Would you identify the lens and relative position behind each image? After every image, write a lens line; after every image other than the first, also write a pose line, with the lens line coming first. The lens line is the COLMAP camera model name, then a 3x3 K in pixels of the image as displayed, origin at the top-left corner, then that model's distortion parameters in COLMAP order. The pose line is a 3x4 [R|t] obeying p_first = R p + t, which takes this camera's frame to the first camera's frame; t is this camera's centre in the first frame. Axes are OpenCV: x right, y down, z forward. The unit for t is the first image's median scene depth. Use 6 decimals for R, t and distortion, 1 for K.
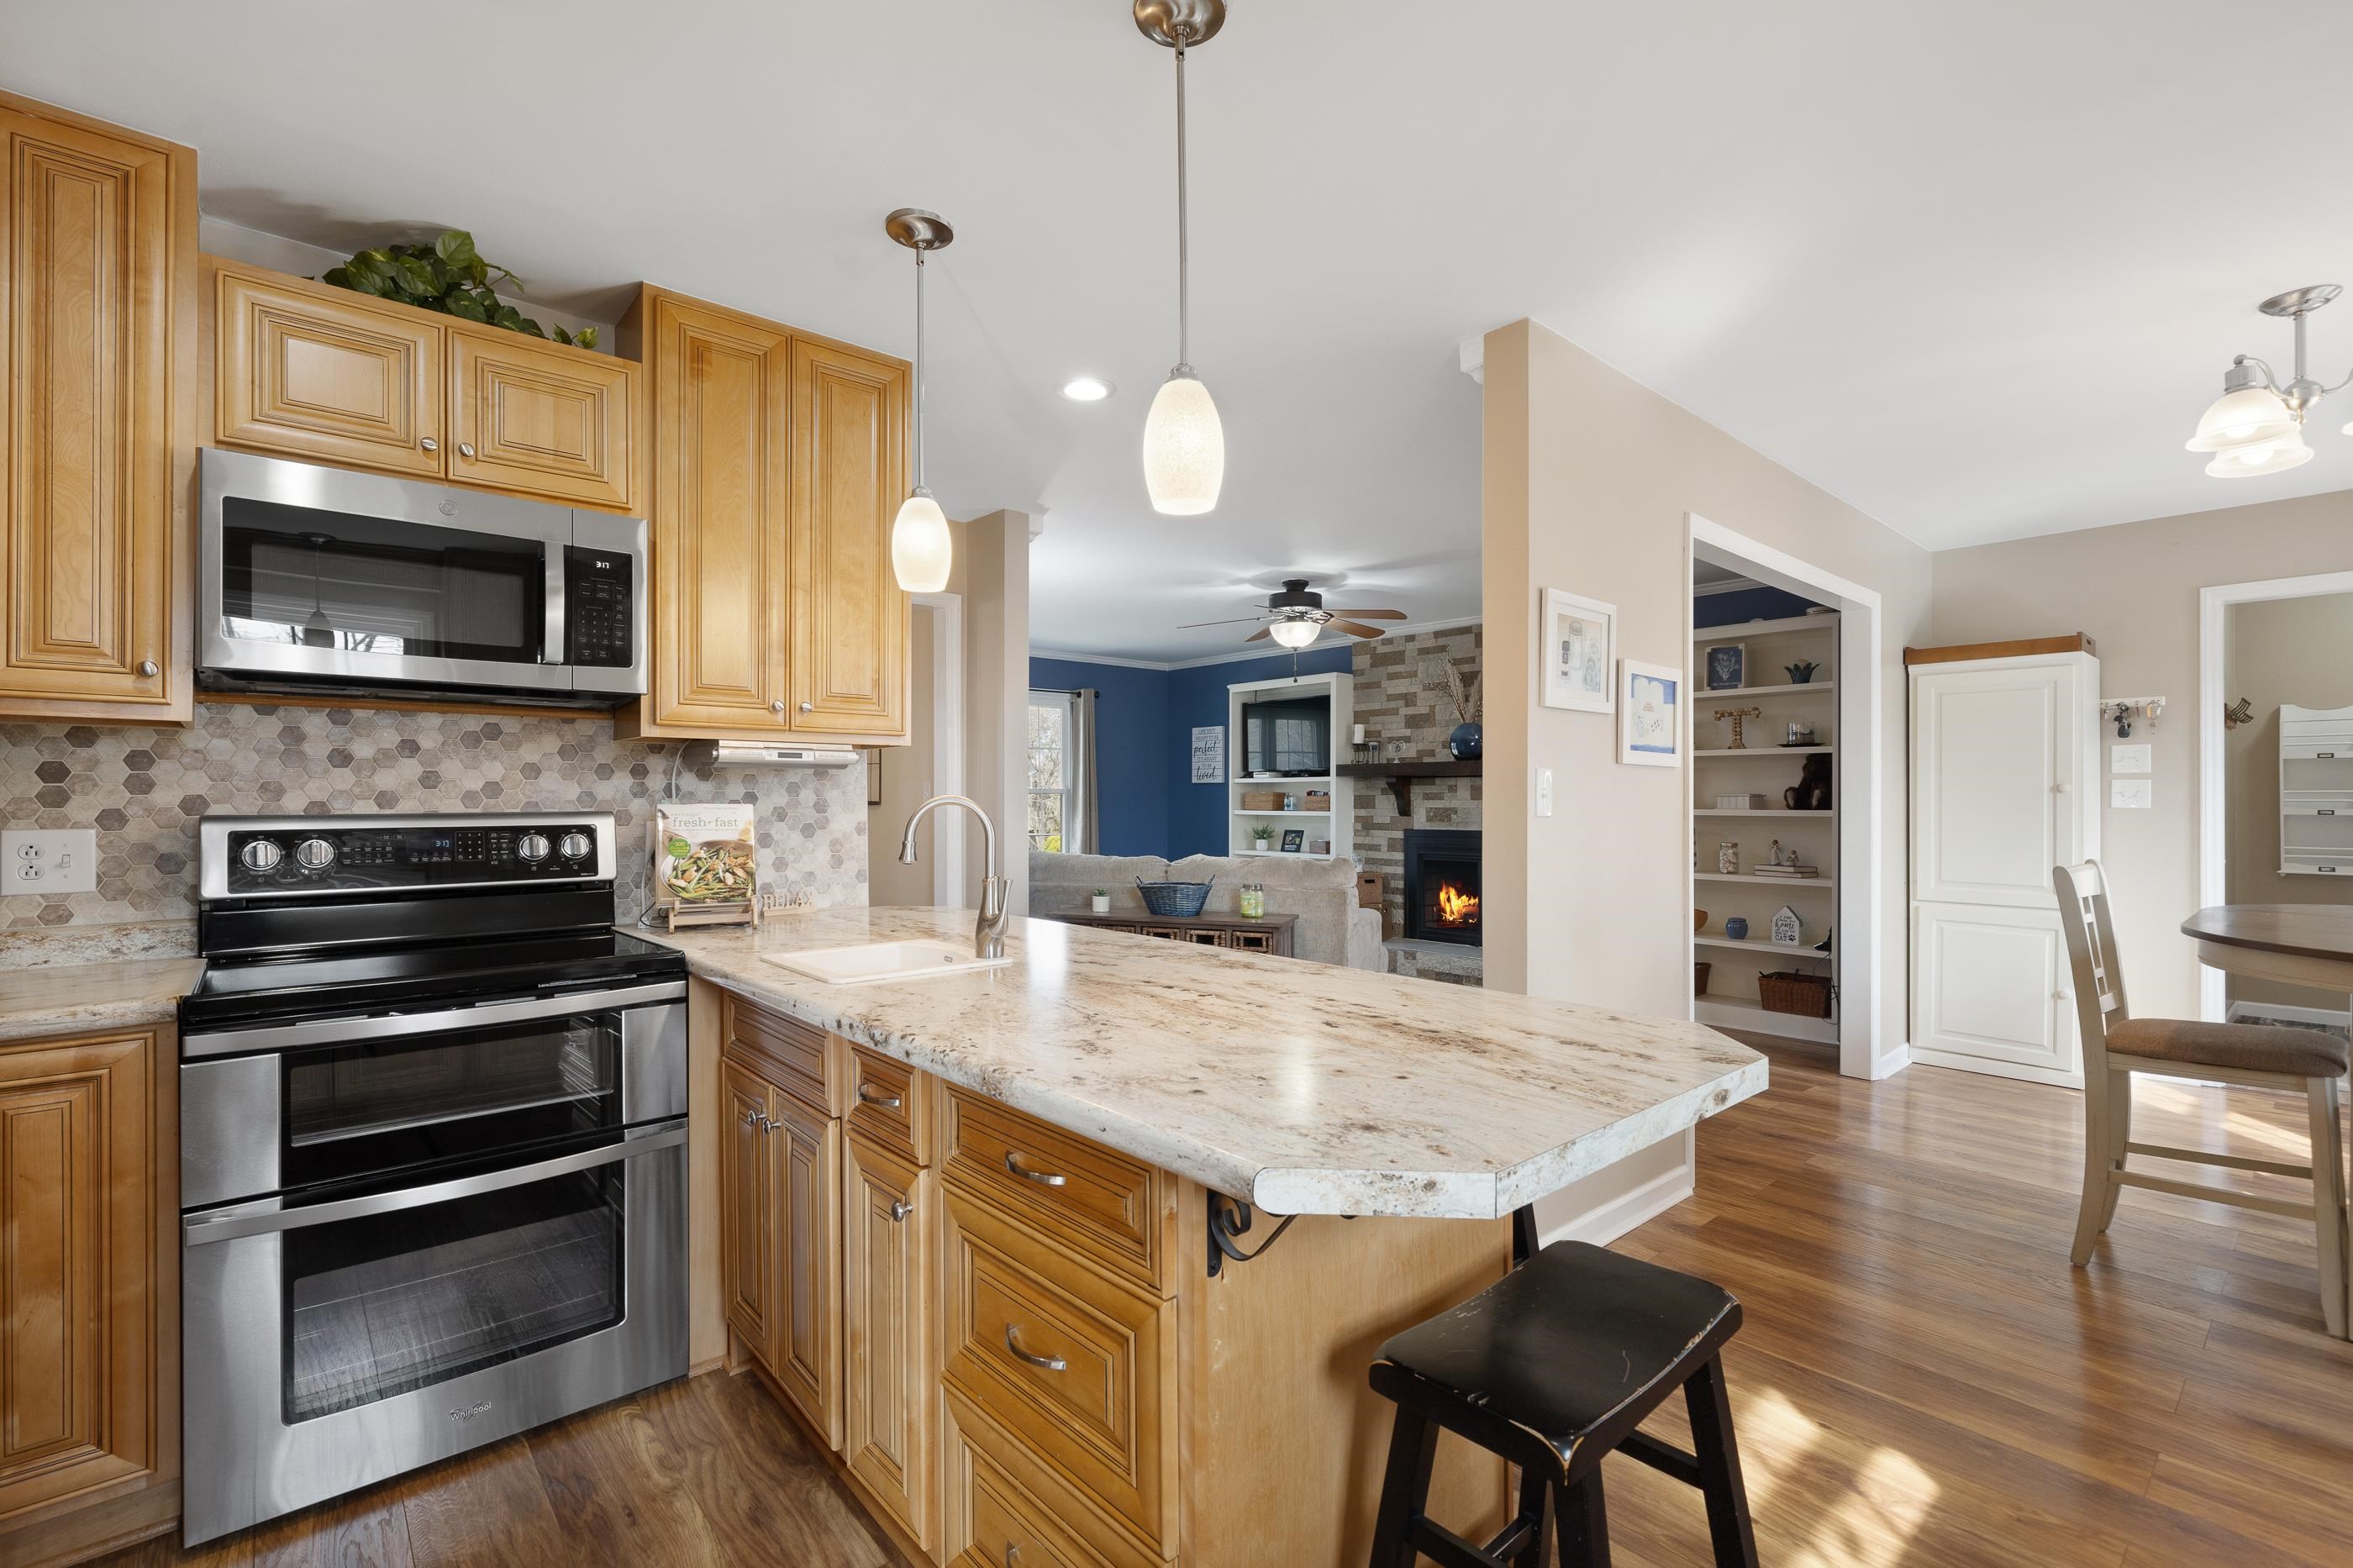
lens RADIAL K [[1048.4, 0, 1175.2], [0, 1048.4, 787.8], [0, 0, 1]] dist [0.003104, 0.000507]
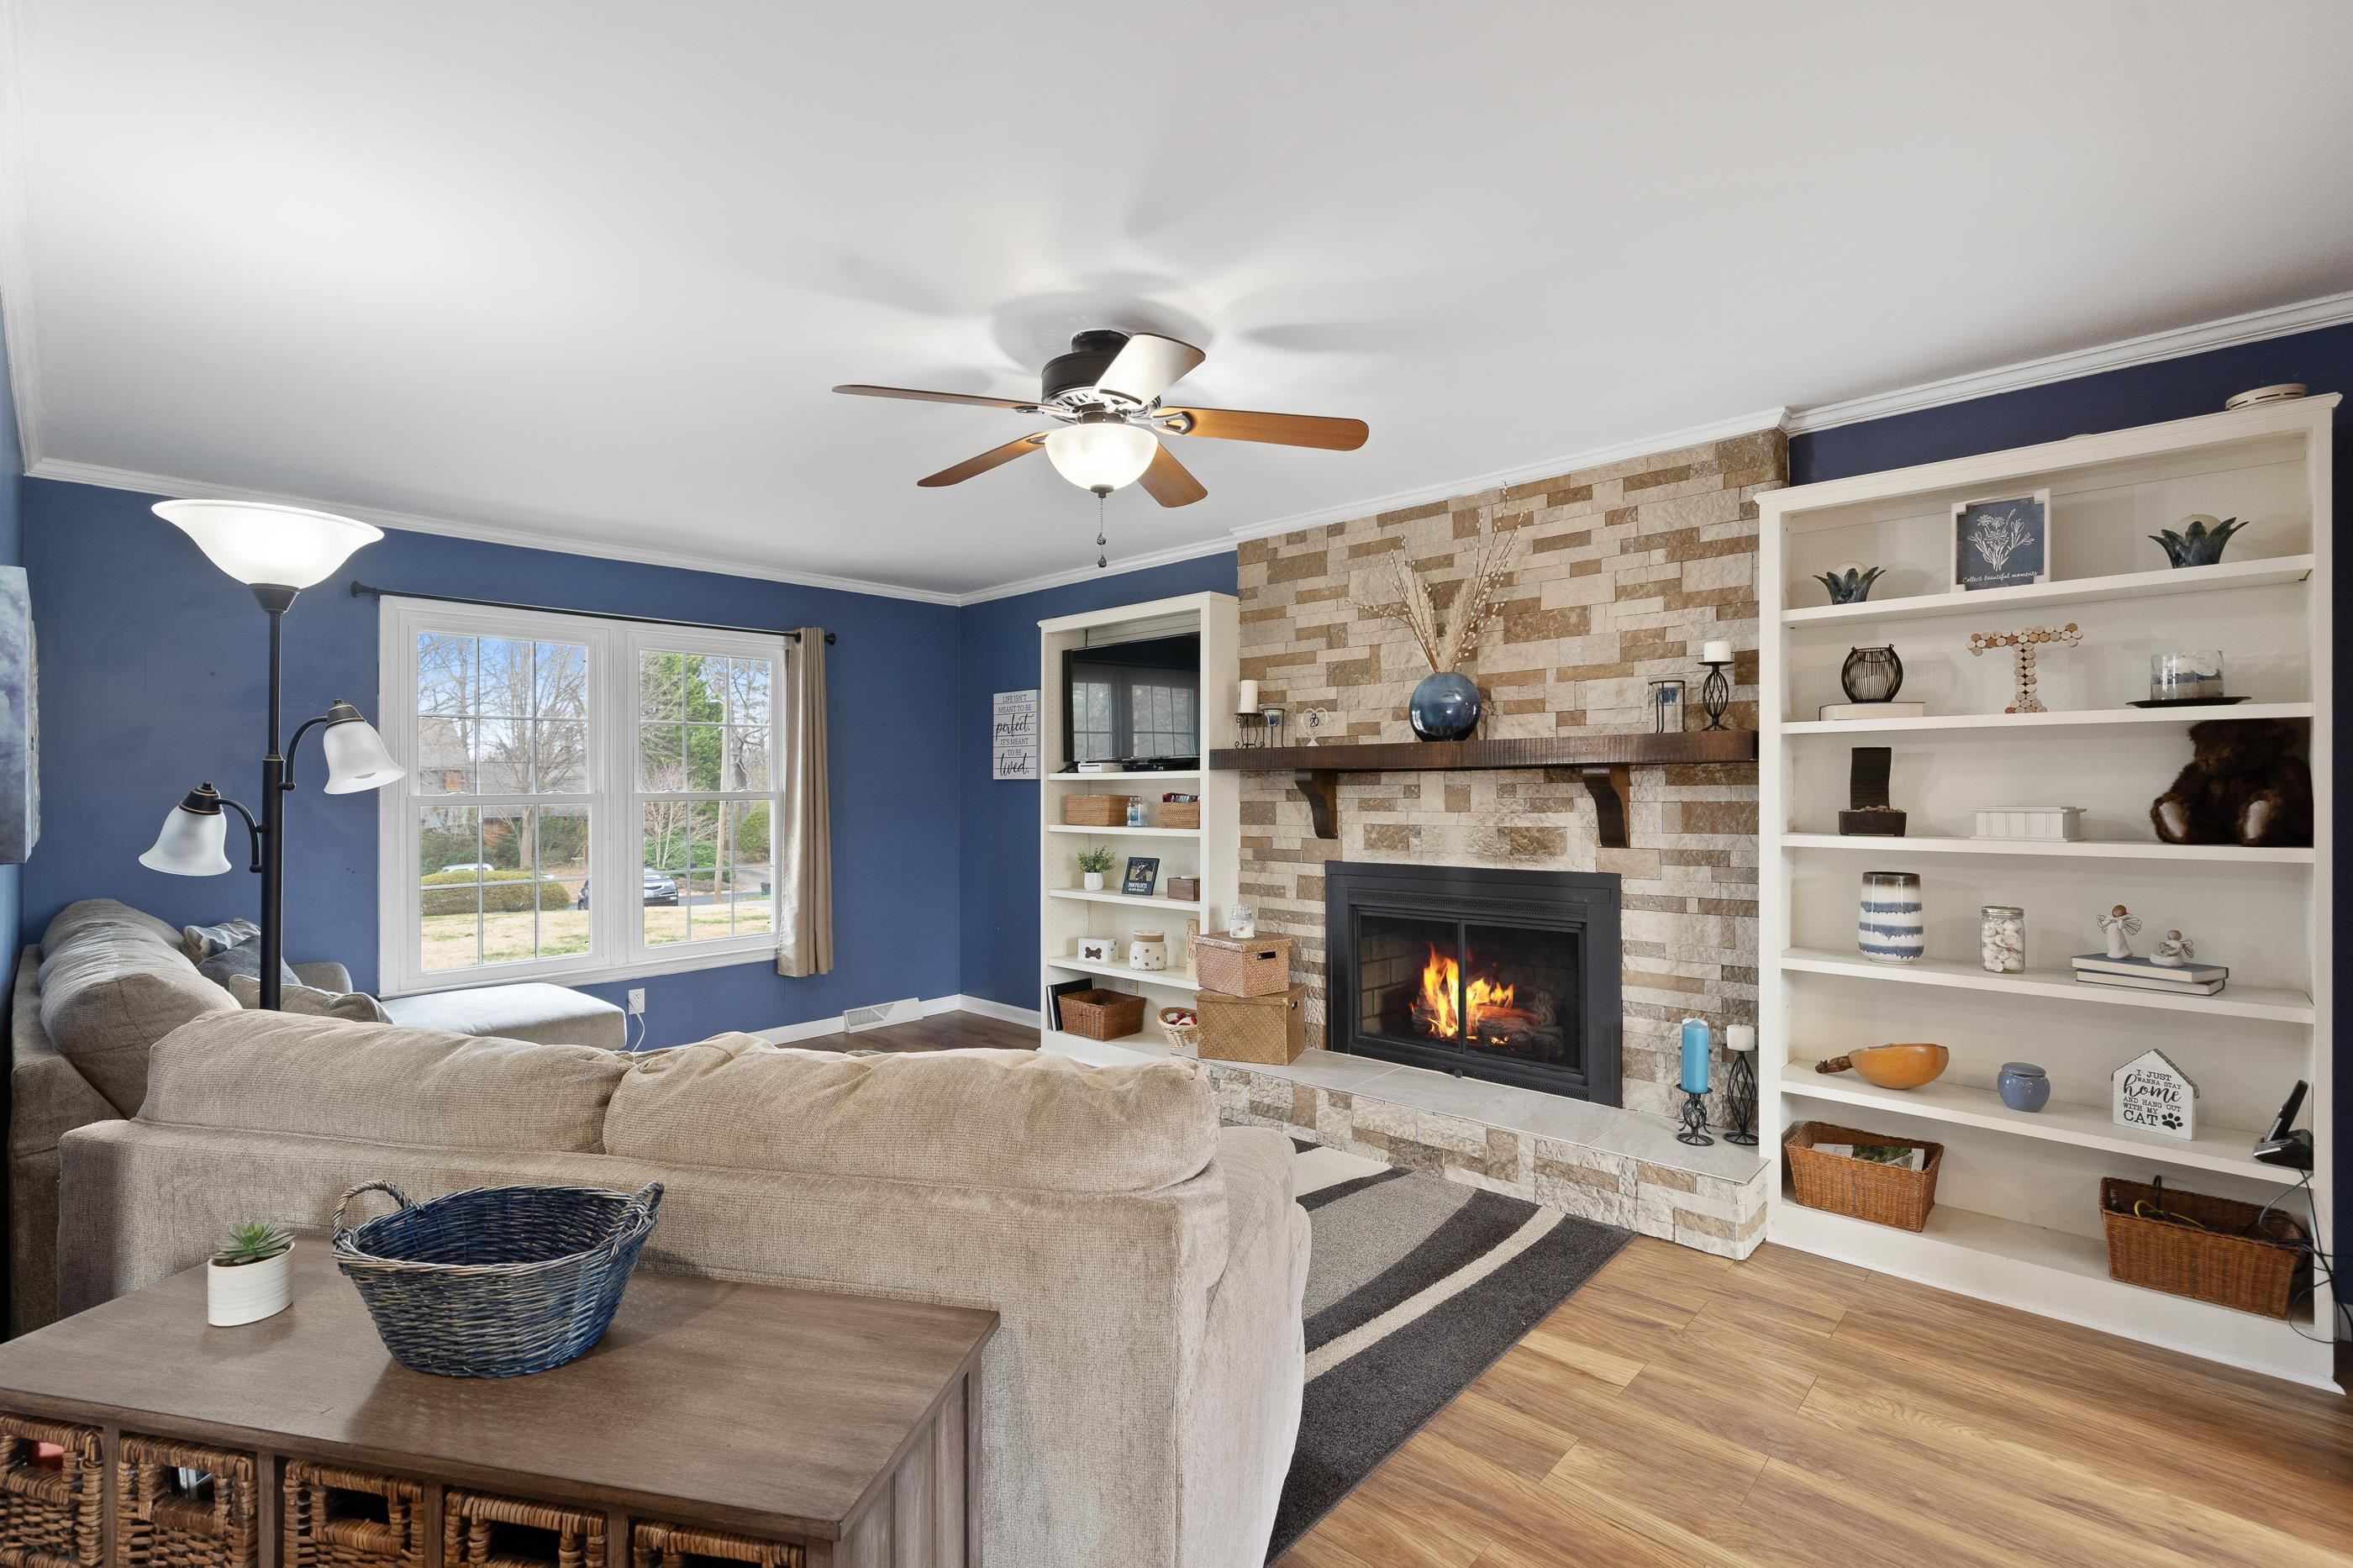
lens RADIAL K [[1048.4, 0, 1159.5], [0, 1048.4, 799.4], [0, 0, 1]] dist [0.003104, 0.000507]
pose [[0.996594, -0.005693, 0.082265, 0.079451], [0.003928, 0.999759, 0.021600, -0.007355], [-0.082368, -0.021203, 0.996376, 0.430946]]
